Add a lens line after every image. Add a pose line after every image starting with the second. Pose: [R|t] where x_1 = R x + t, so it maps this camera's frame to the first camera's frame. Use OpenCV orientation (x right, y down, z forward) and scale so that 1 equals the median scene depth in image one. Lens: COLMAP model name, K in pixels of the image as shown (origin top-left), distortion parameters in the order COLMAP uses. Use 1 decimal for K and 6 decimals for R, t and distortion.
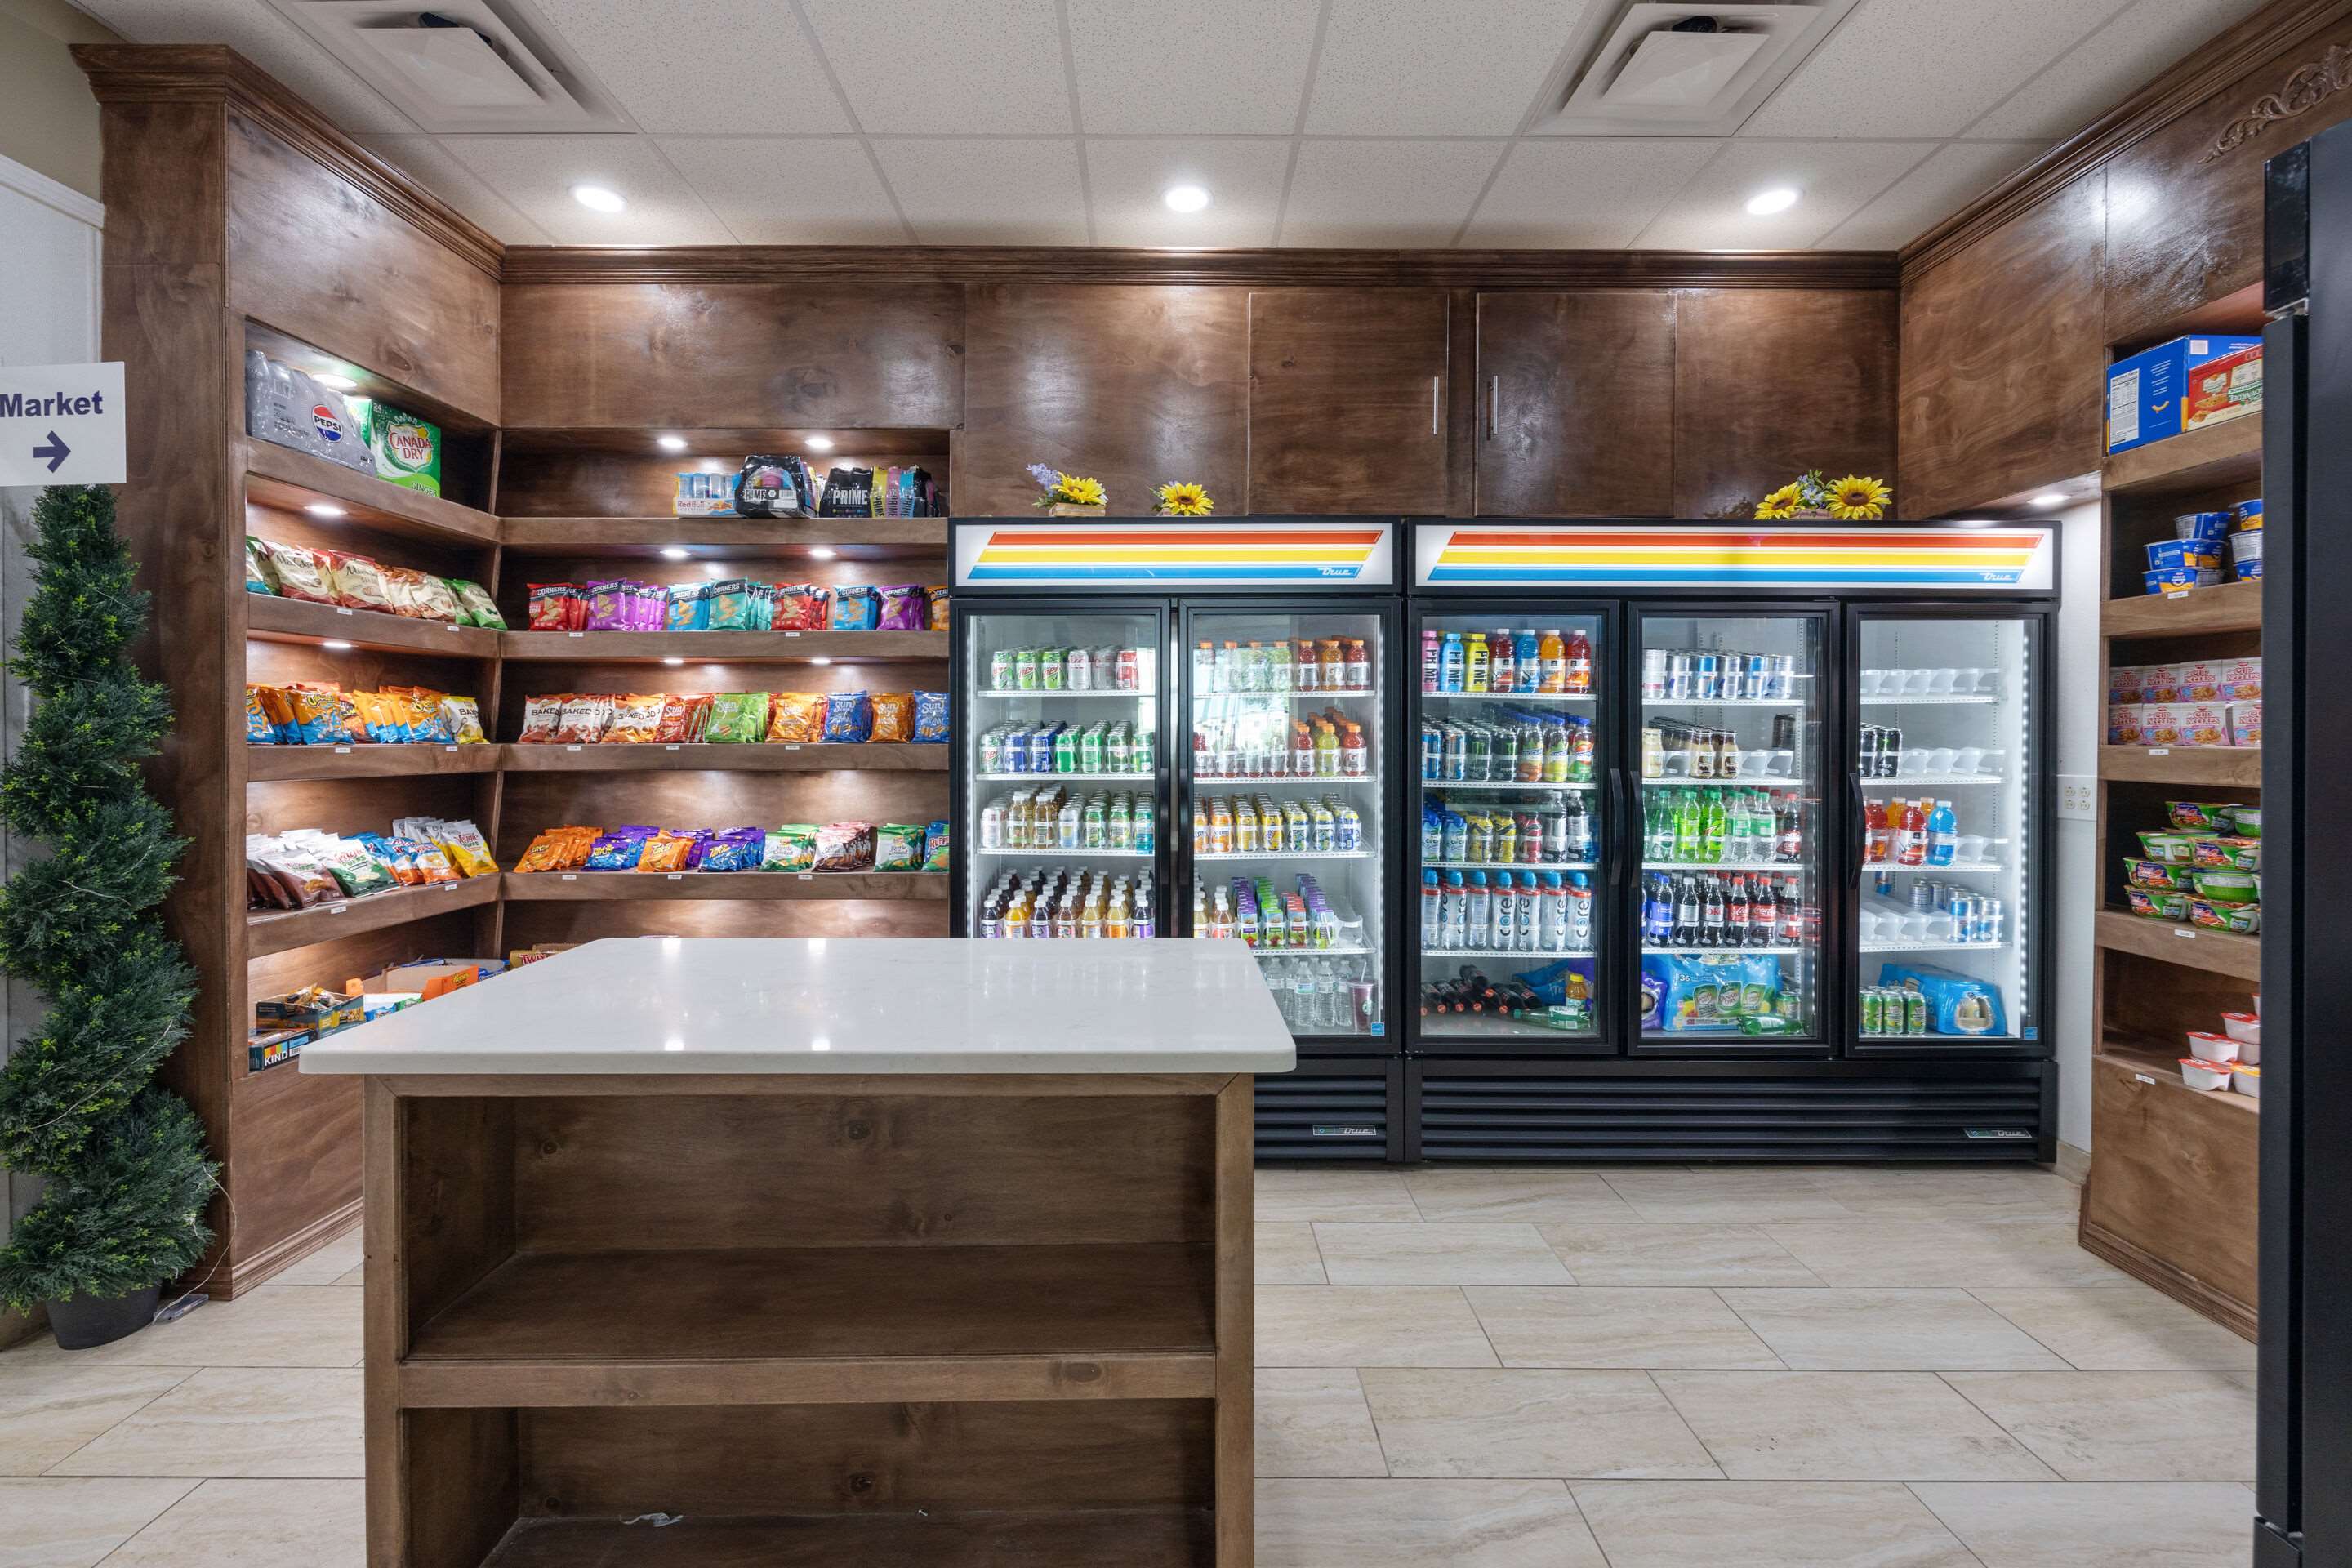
lens RADIAL K [[974.3, 0, 1177.5], [0, 974.3, 758.3], [0, 0, 1]] dist [-0.004299, -0.000071]
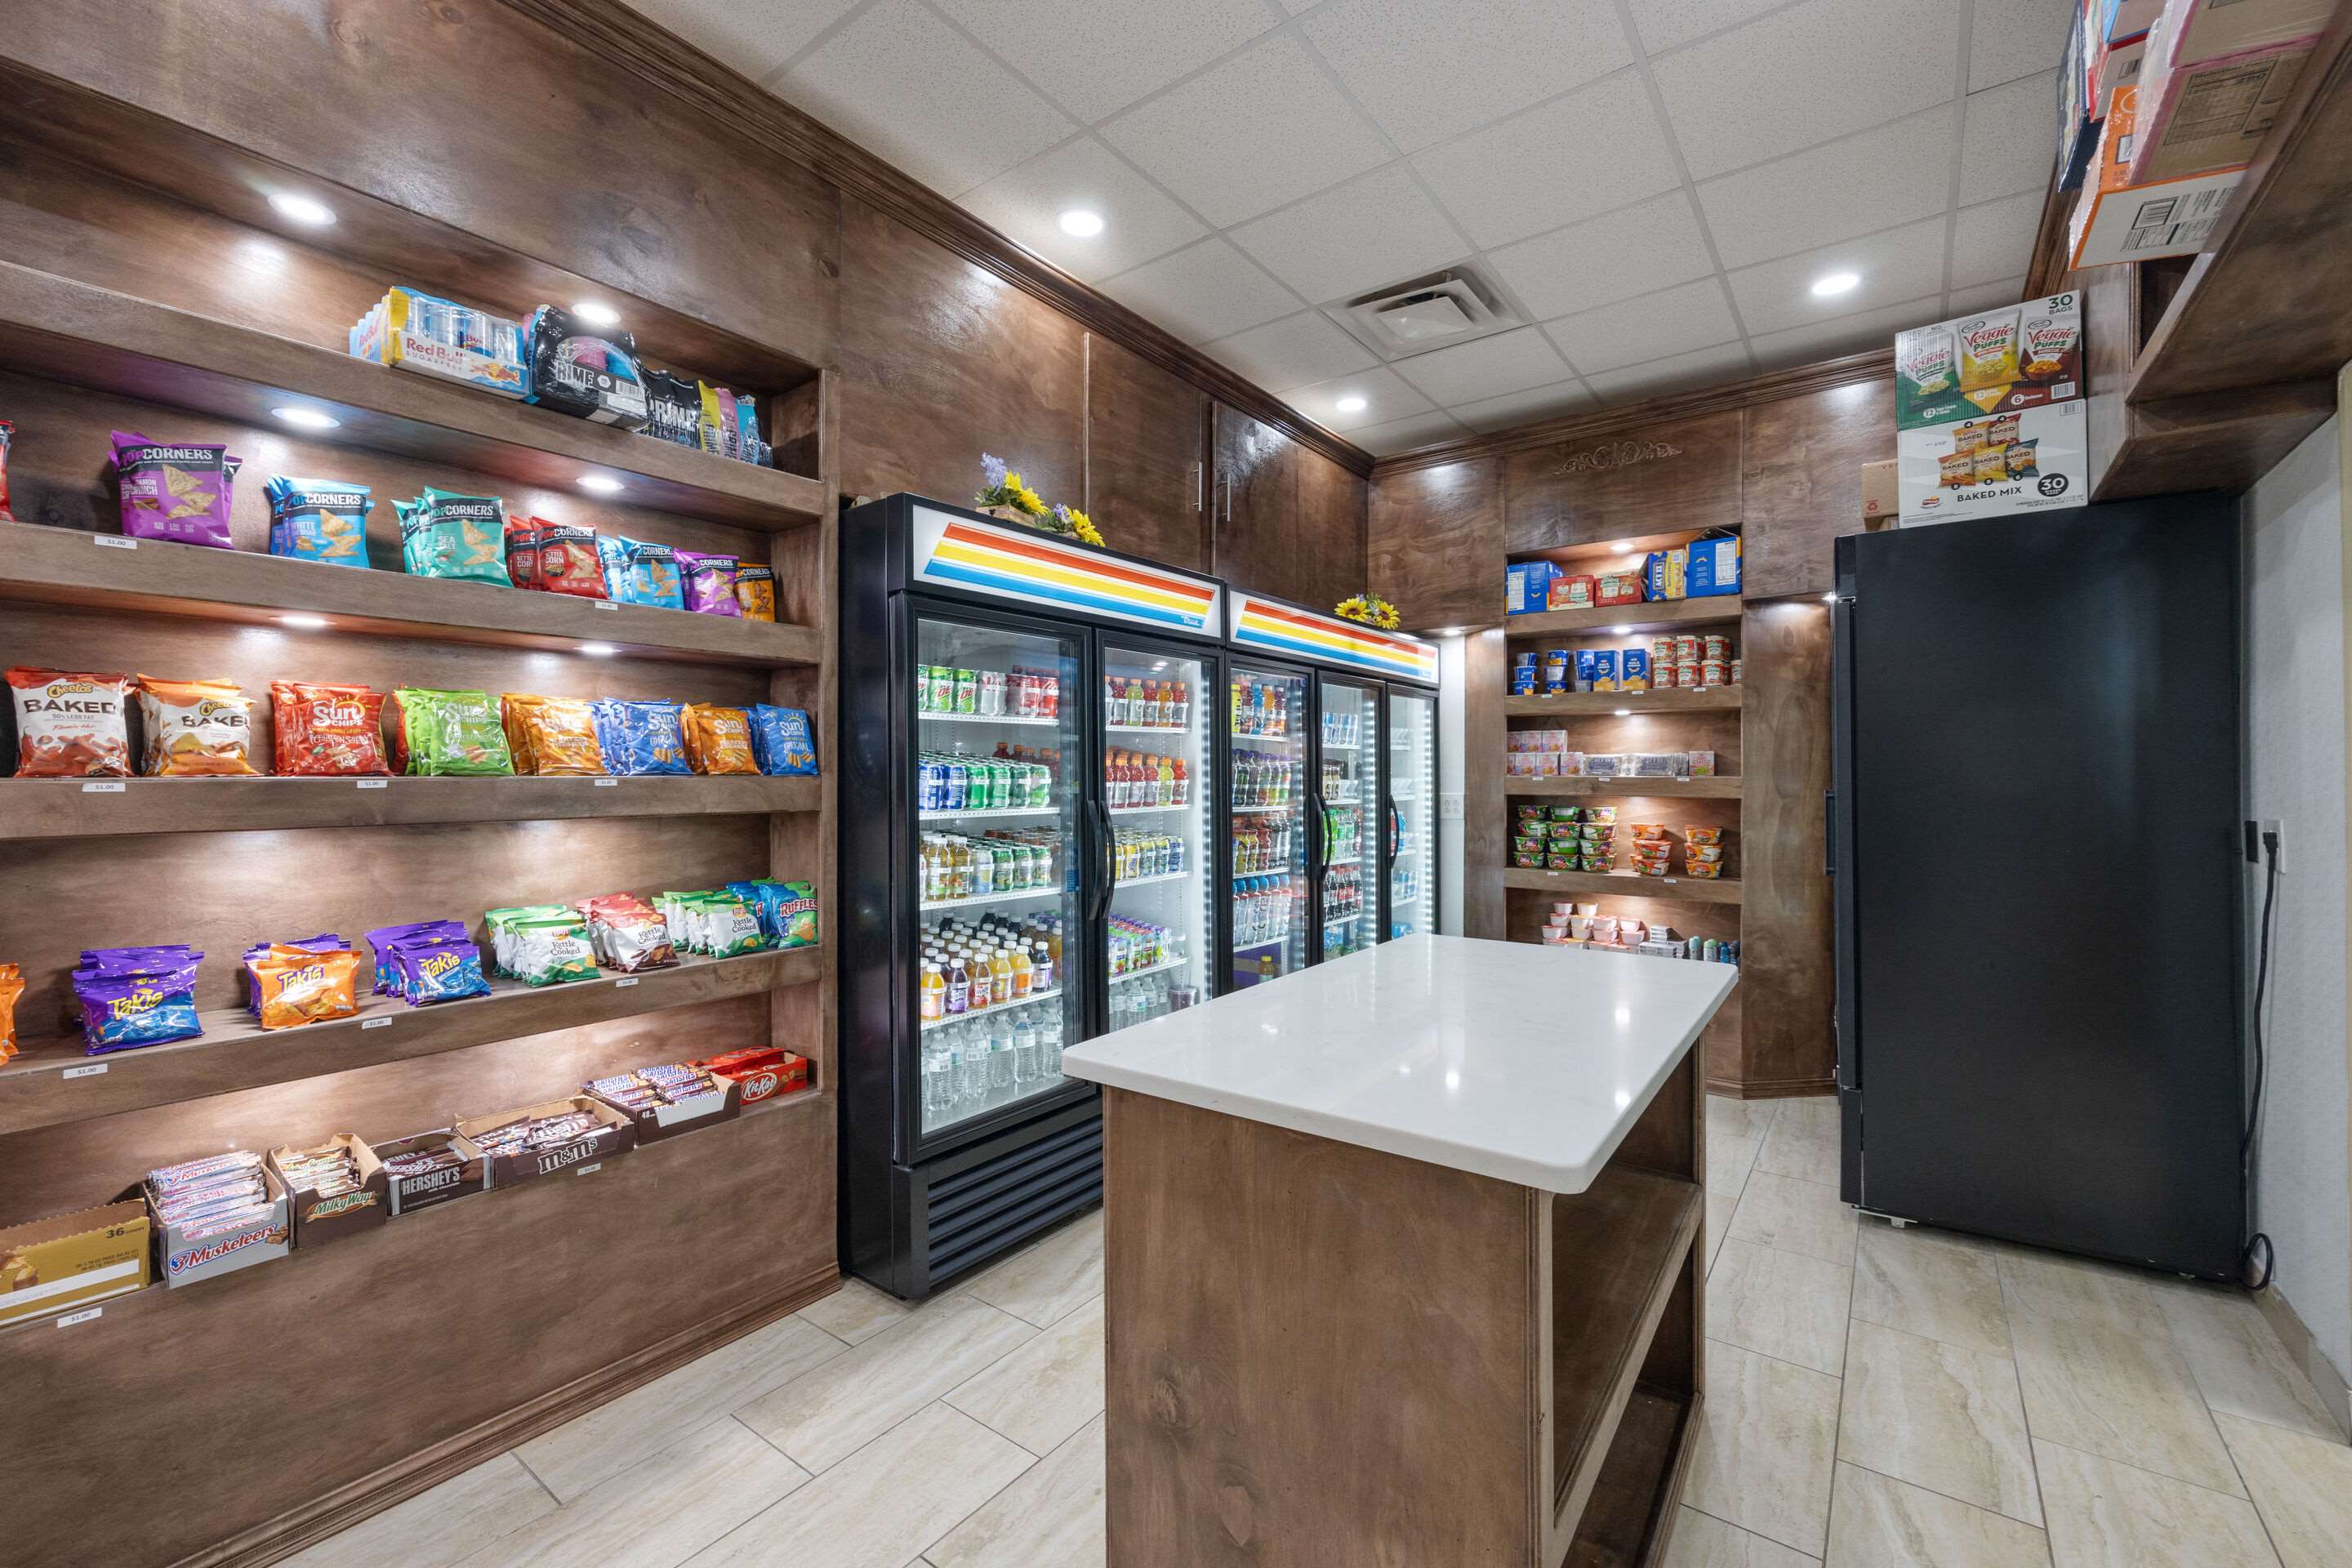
lens RADIAL K [[974.3, 0, 1178.9], [0, 974.3, 781.7], [0, 0, 1]] dist [-0.004299, -0.000071]
pose [[0.600041, -0.006638, 0.799942, -0.714428], [0.015094, 0.999882, -0.003025, -0.004448], [-0.799827, 0.013890, 0.600070, 0.333078]]
